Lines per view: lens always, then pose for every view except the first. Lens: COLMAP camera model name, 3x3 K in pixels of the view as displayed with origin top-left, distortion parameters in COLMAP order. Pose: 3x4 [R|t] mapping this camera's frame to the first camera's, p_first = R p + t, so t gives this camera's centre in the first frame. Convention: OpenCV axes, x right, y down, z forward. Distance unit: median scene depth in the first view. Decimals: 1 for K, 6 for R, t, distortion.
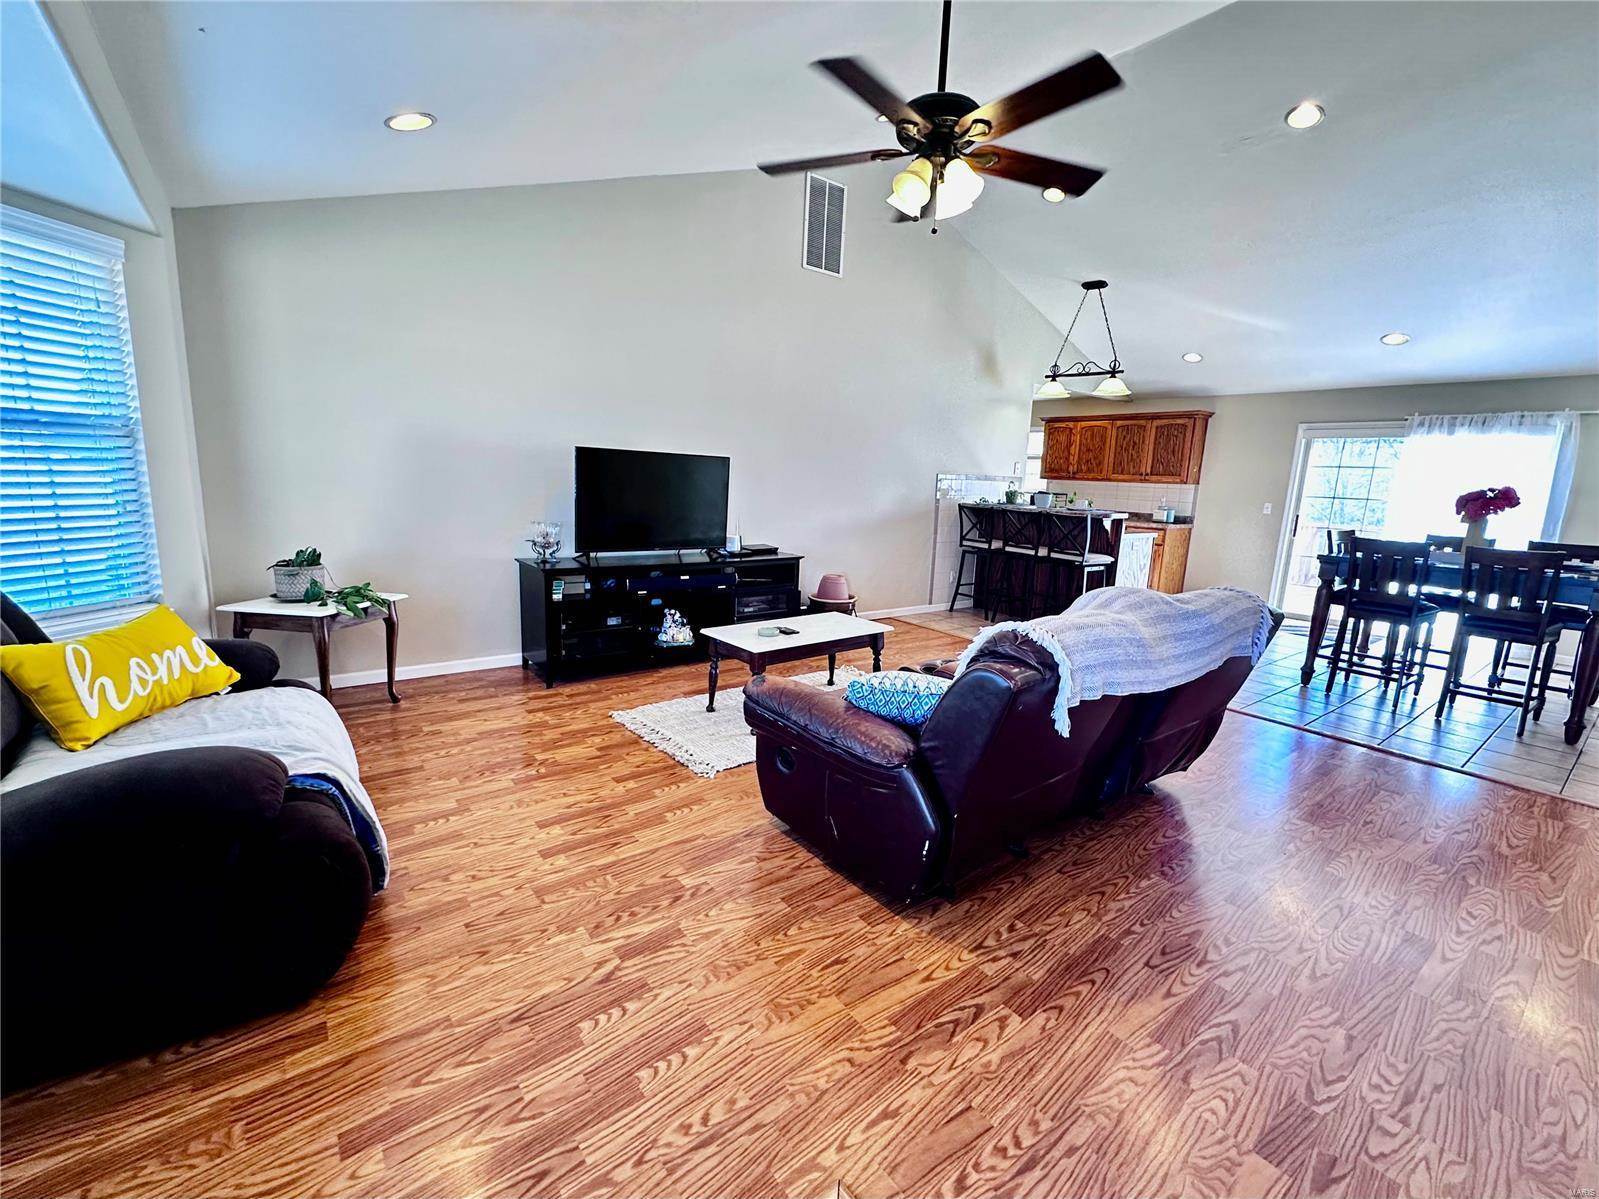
lens RADIAL K [[669.3, 0, 799.5], [0, 669.3, 599.5], [0, 0, 1]] dist [-0.001006, -0.000410]
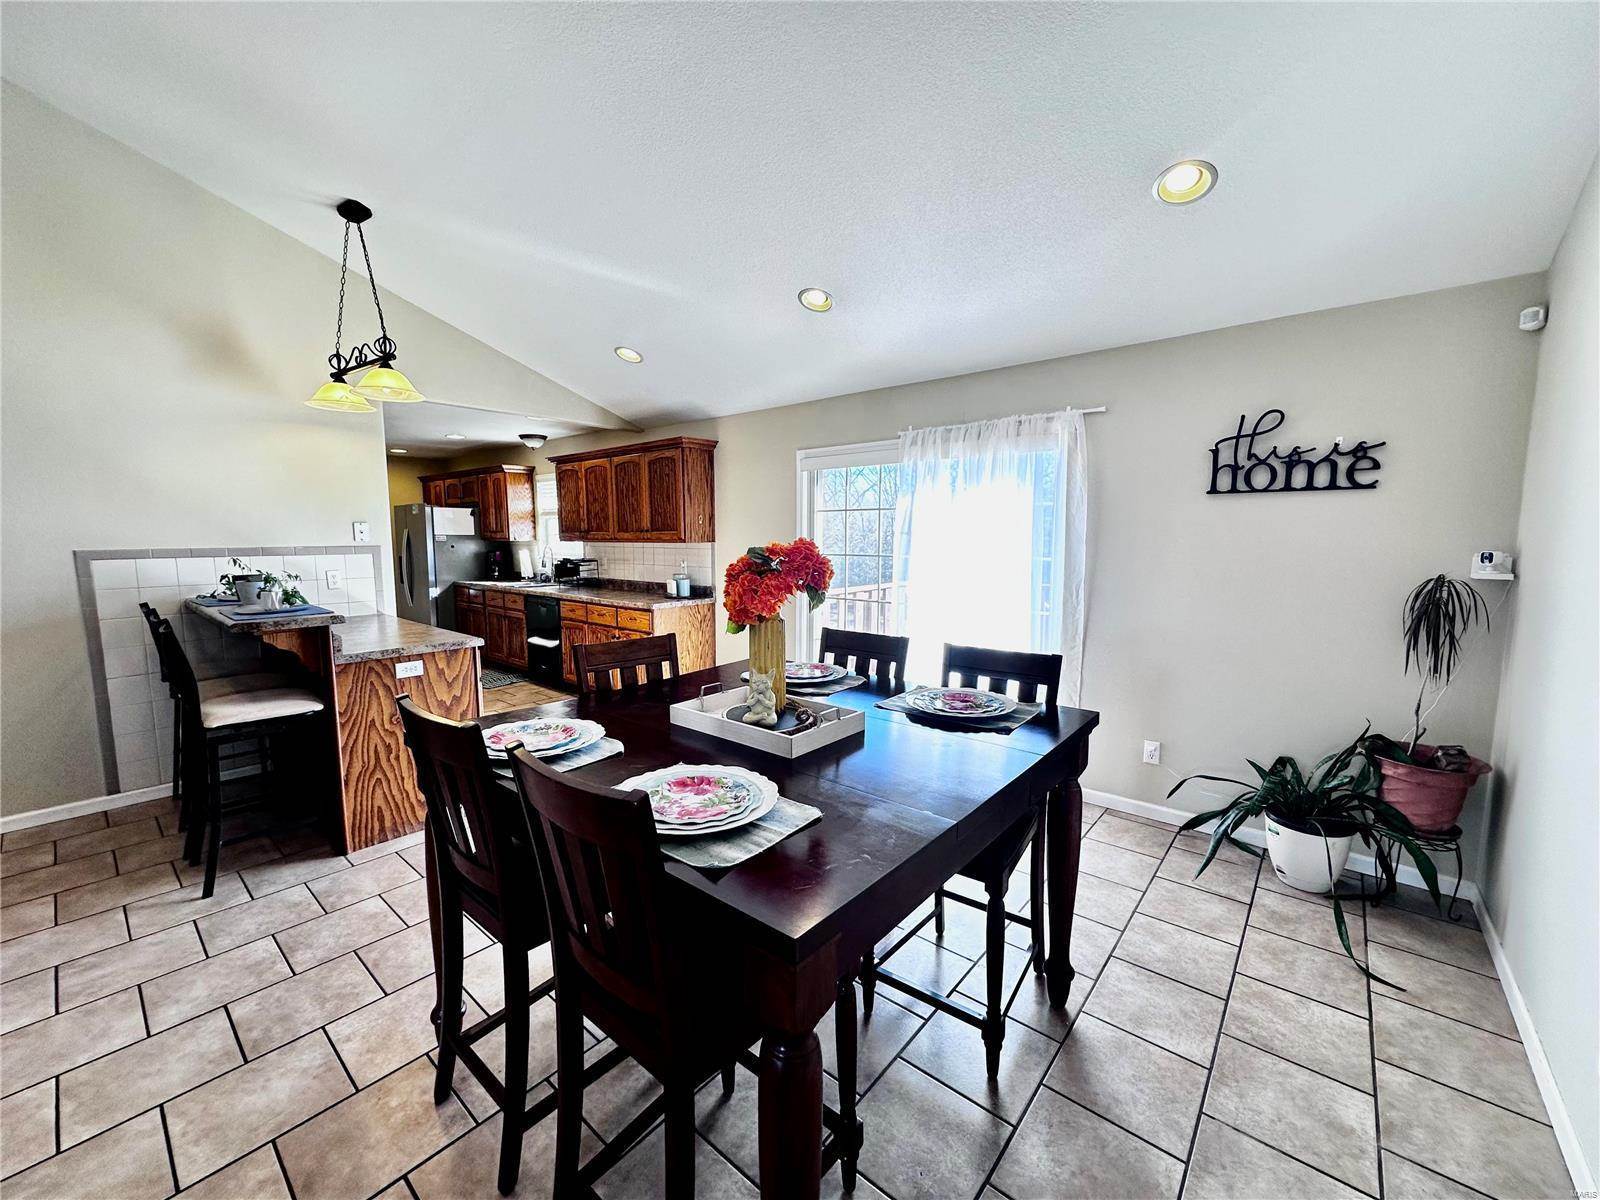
lens RADIAL K [[635.2, 0, 800.0], [0, 635.2, 600.0], [0, 0, 1]] dist [-0.001492, -0.000248]
pose [[0.976679, -0.063823, 0.204997, 0.556516], [0.080434, 0.994028, -0.073742, -0.056096], [-0.199067, 0.088511, 0.975981, 0.344067]]
